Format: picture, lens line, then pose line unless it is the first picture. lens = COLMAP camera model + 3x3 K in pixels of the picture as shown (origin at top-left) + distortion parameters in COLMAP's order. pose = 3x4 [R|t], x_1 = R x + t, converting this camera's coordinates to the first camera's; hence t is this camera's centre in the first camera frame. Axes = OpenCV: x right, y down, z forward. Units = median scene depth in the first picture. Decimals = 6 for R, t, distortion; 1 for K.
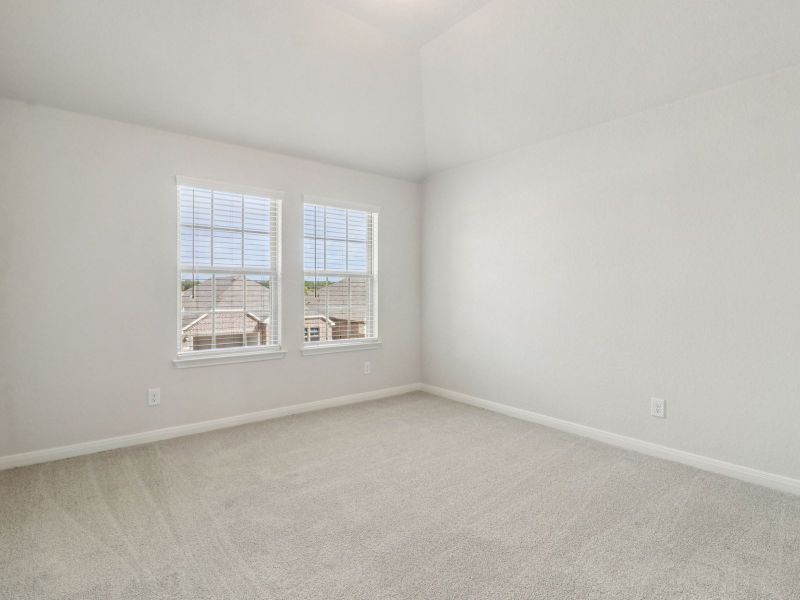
lens RADIAL K [[424.3, 0, 395.3], [0, 424.3, 295.6], [0, 0, 1]] dist [-0.000217, -0.001107]
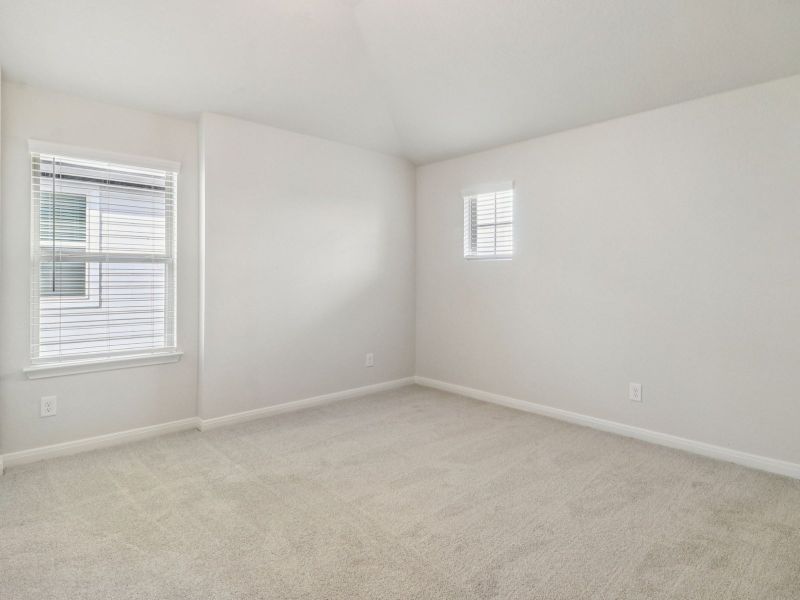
lens RADIAL K [[440.5, 0, 399.8], [0, 440.5, 282.6], [0, 0, 1]] dist [-0.001076, -0.000700]
pose [[0.999945, -0.007647, 0.007174, 0.162738], [0.007679, 0.999961, -0.004458, -0.001123], [-0.007140, 0.004512, 0.999964, 0.128792]]
